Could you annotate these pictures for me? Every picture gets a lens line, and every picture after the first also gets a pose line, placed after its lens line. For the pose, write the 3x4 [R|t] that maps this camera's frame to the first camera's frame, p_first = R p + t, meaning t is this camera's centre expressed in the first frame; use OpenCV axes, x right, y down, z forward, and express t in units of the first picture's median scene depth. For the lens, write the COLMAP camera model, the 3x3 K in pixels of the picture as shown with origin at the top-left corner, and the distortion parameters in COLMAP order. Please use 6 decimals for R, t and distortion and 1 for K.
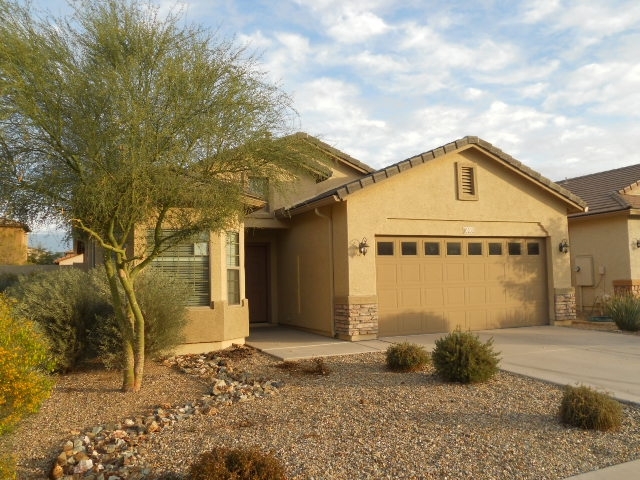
lens RADIAL K [[556.4, 0, 325.2], [0, 556.4, 238.2], [0, 0, 1]] dist [-0.054288, 0.002651]
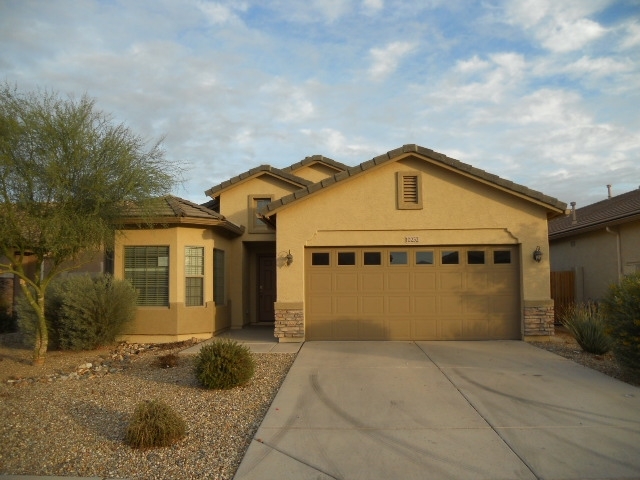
lens RADIAL K [[479.7, 0, 321.7], [0, 479.7, 252.0], [0, 0, 1]] dist [-0.064354, 0.003015]
pose [[0.891593, -0.013198, -0.452644, 0.481712], [0.021557, 0.999679, 0.013314, -0.006789], [0.452323, -0.021628, 0.891592, 0.156843]]
